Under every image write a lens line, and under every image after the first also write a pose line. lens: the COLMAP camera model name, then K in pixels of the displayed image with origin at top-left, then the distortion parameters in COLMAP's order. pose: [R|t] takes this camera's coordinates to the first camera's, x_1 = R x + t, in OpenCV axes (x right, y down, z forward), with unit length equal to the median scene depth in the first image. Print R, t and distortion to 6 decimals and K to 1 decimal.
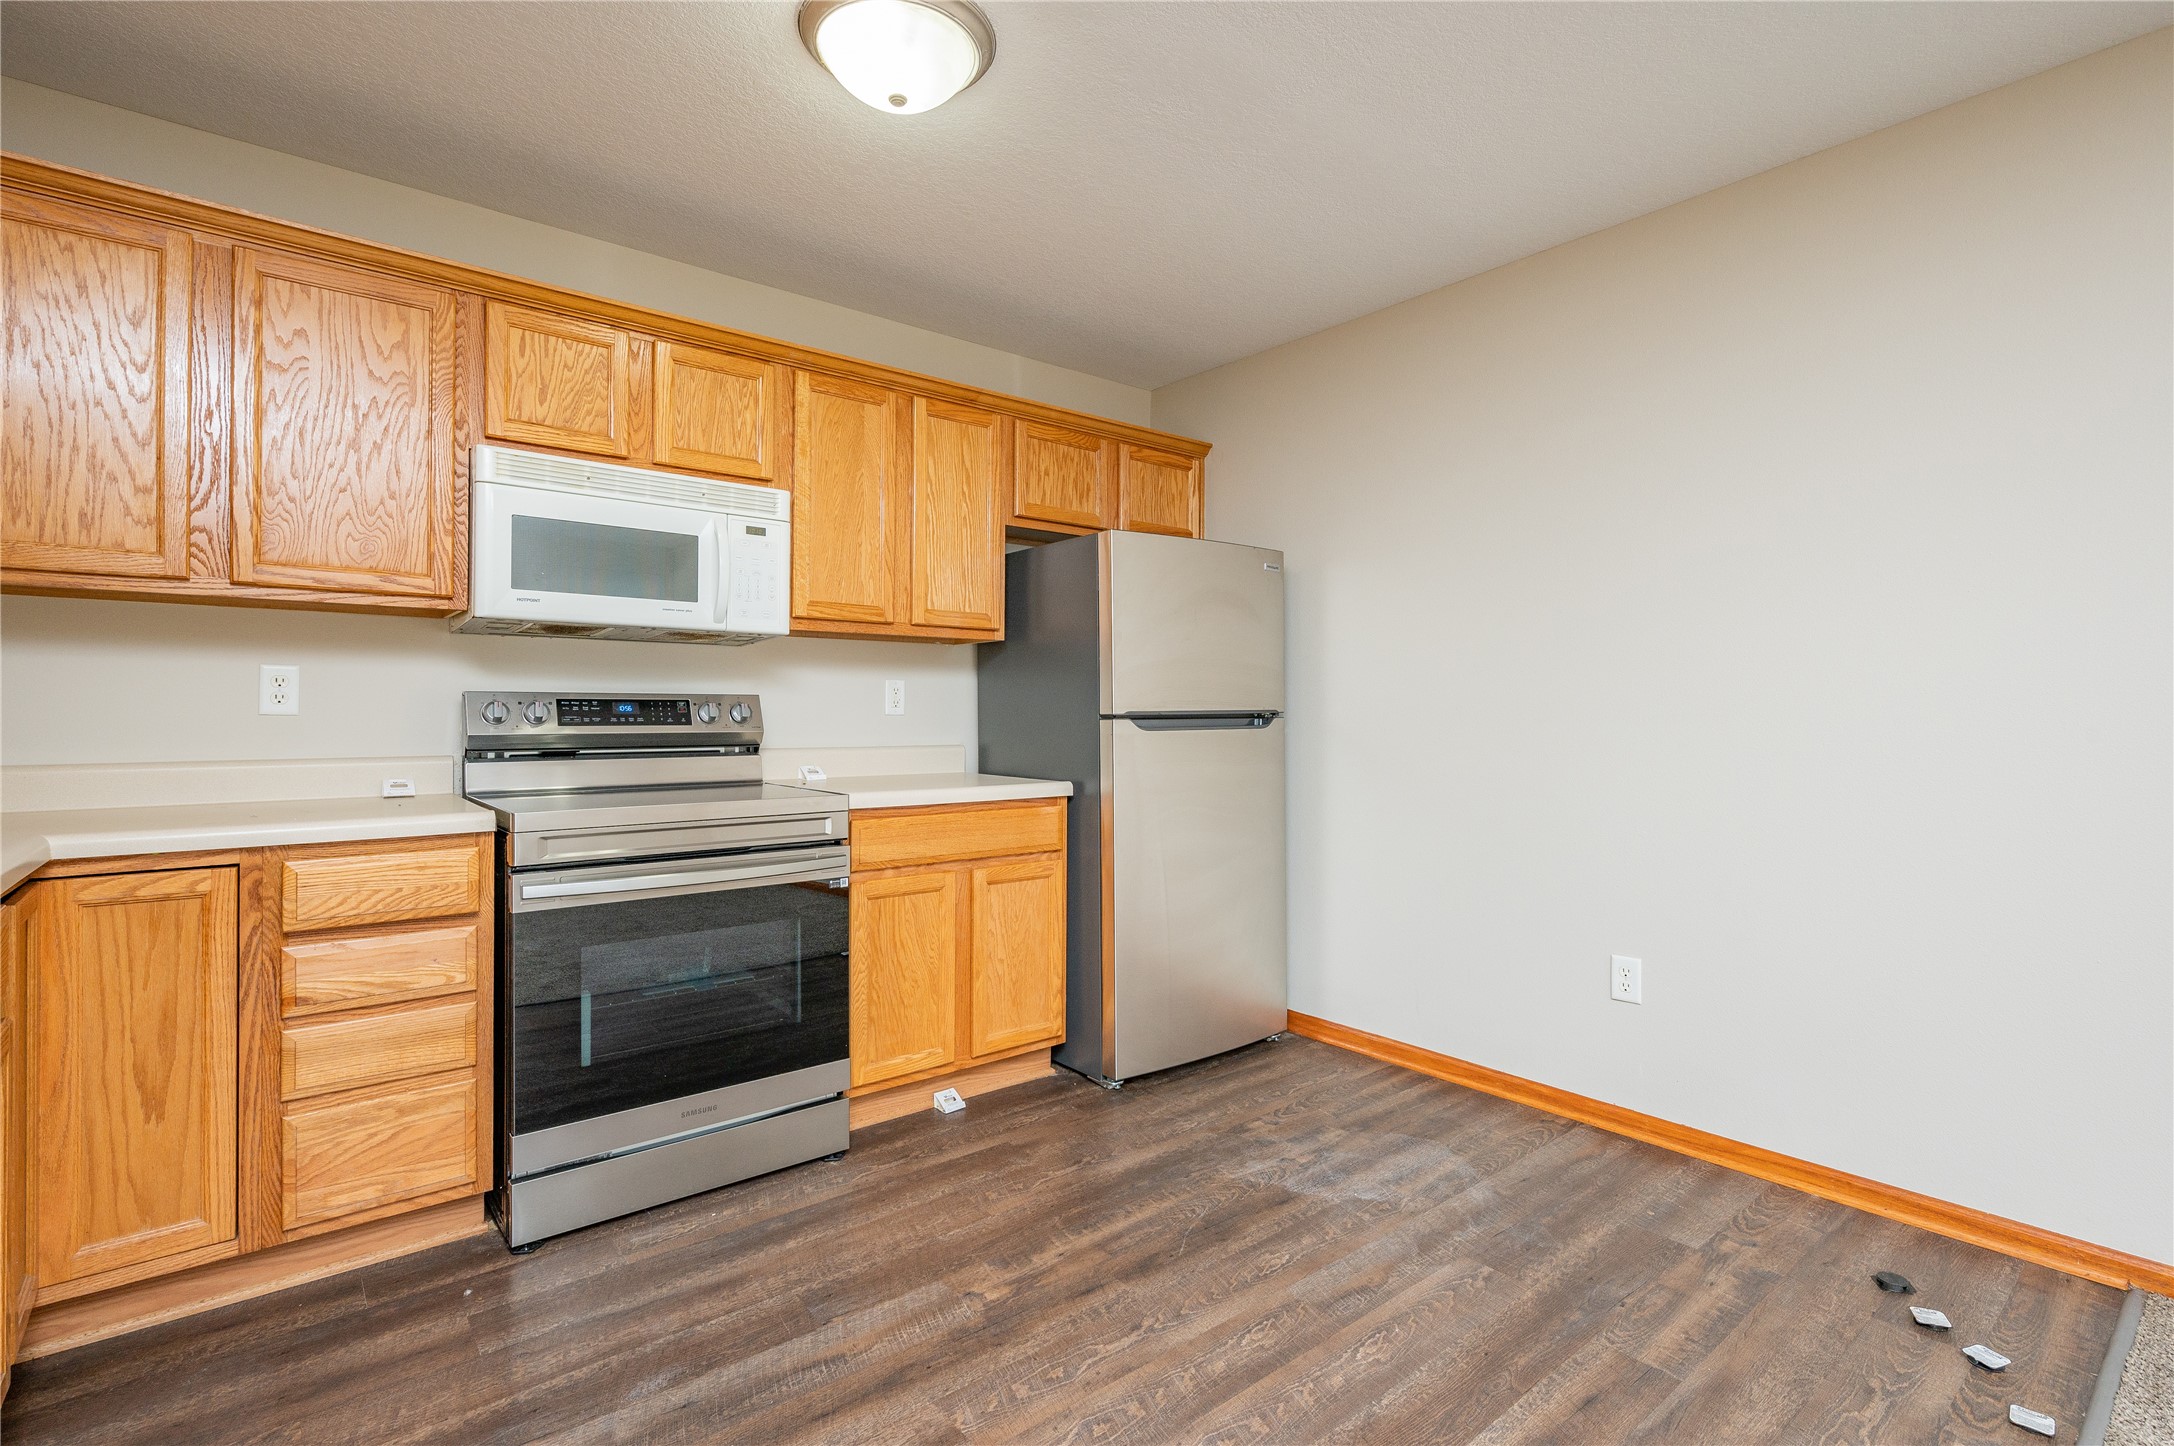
lens RADIAL K [[1018.6, 0, 1089.5], [0, 1018.6, 713.2], [0, 0, 1]] dist [-0.002095, 0.000677]
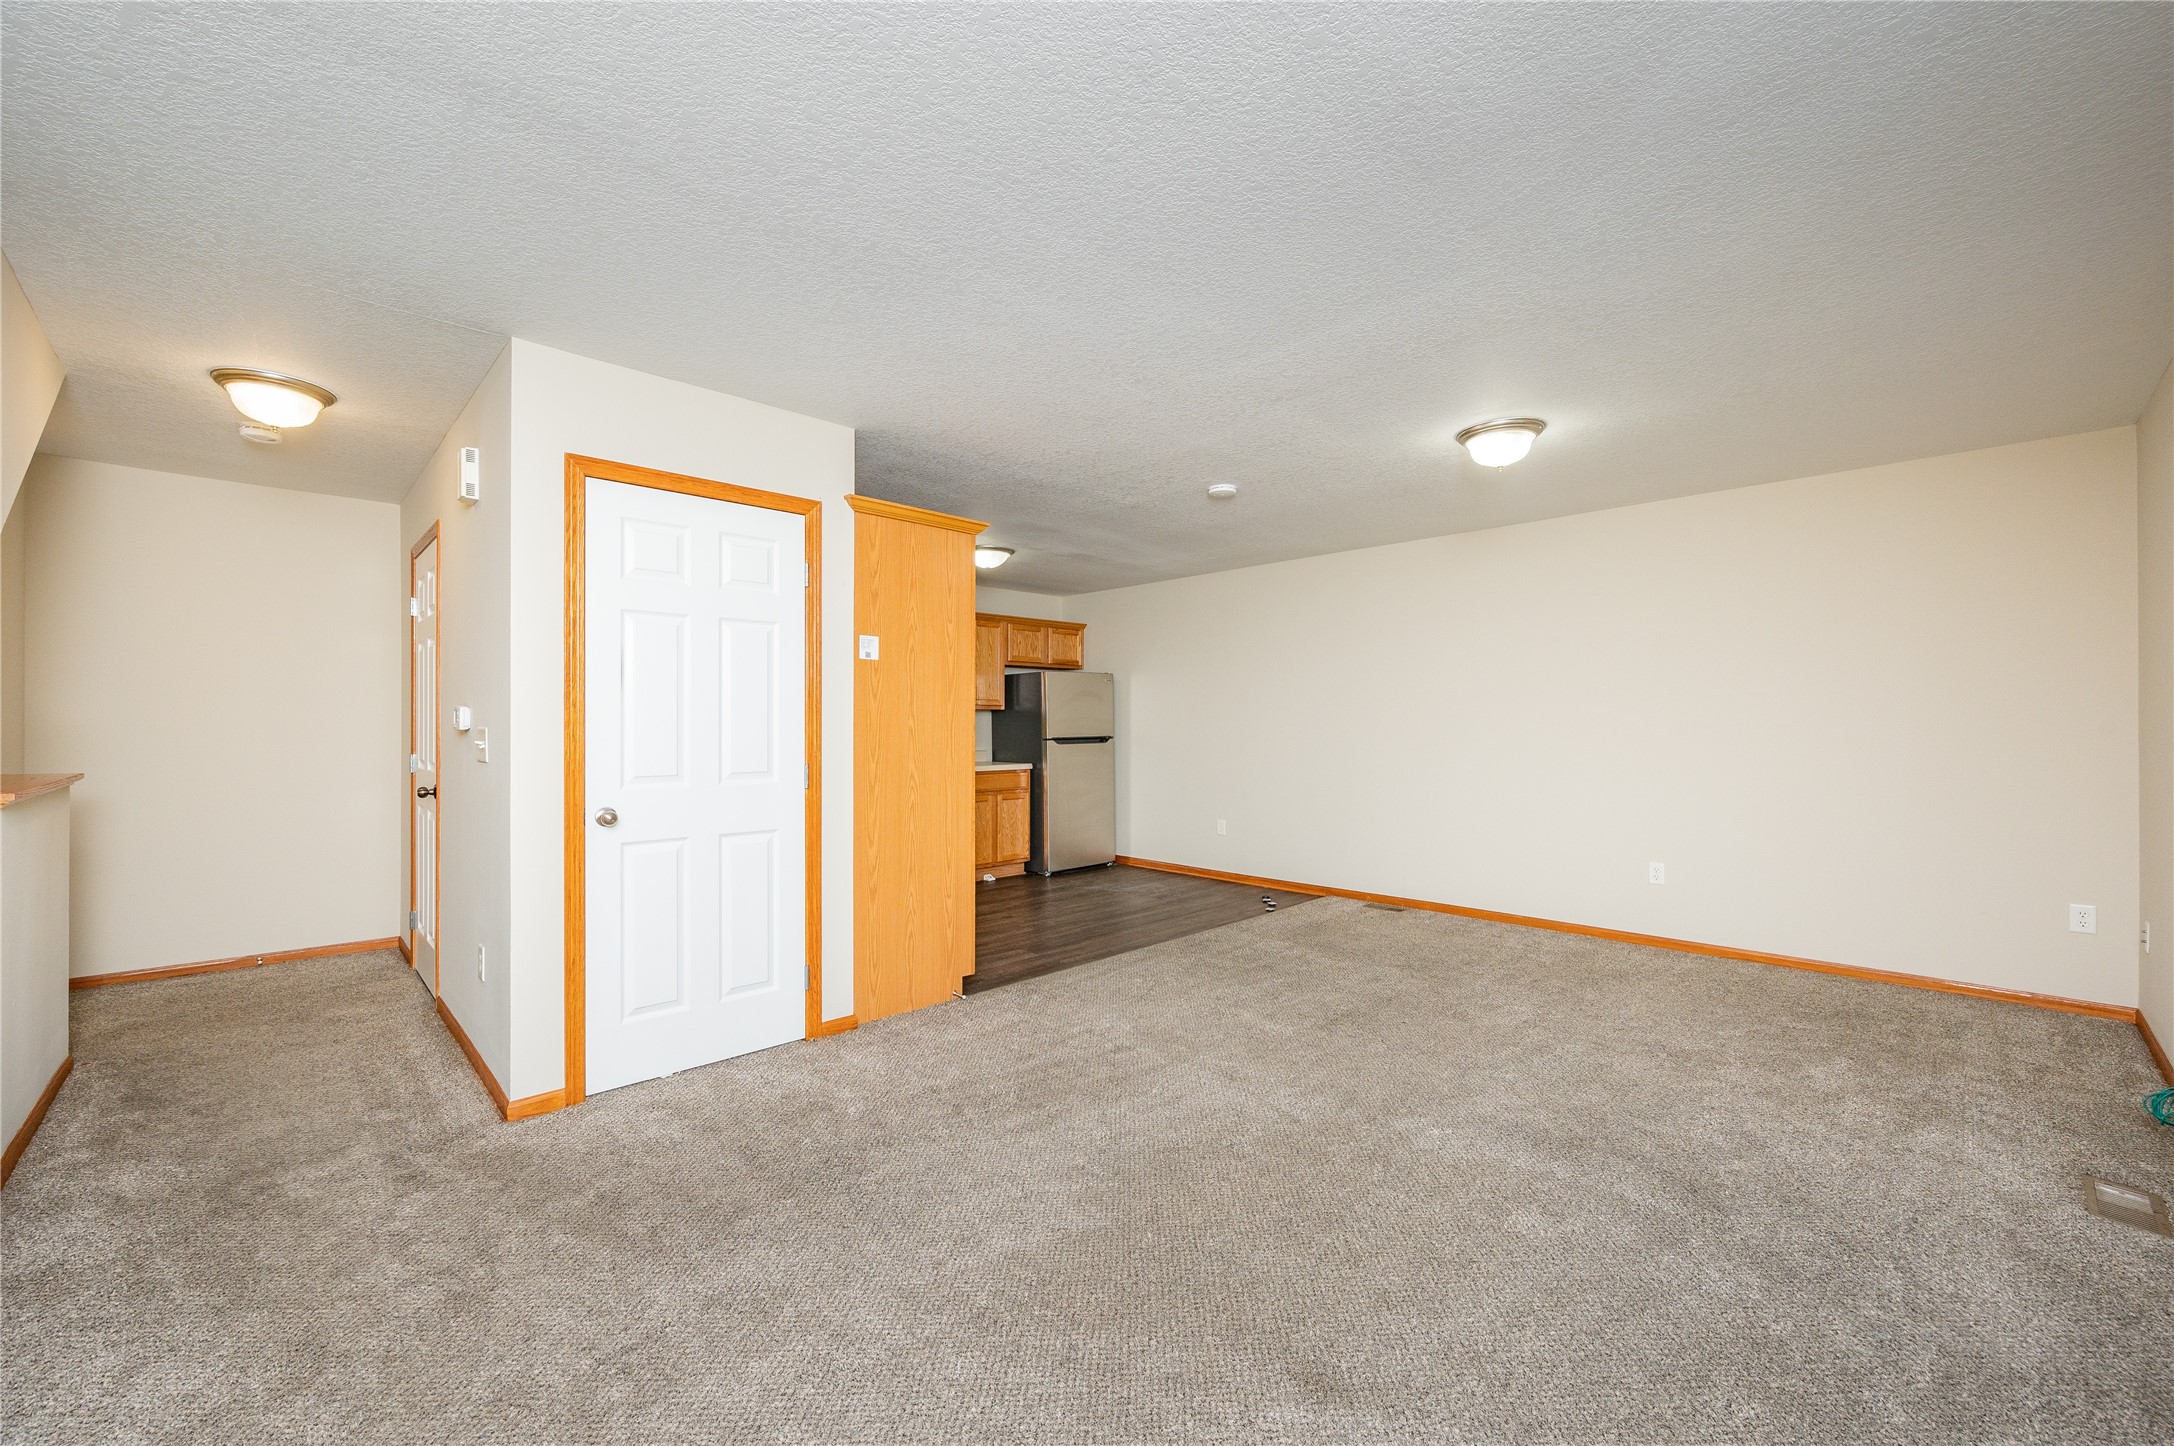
lens RADIAL K [[862.2, 0, 1097.6], [0, 862.2, 727.0], [0, 0, 1]] dist [-0.003860, 0.001157]
pose [[0.995580, -0.004597, 0.093802, -0.067682], [0.004360, 0.999987, 0.002725, -0.041736], [-0.093813, -0.002304, 0.995587, -1.515424]]
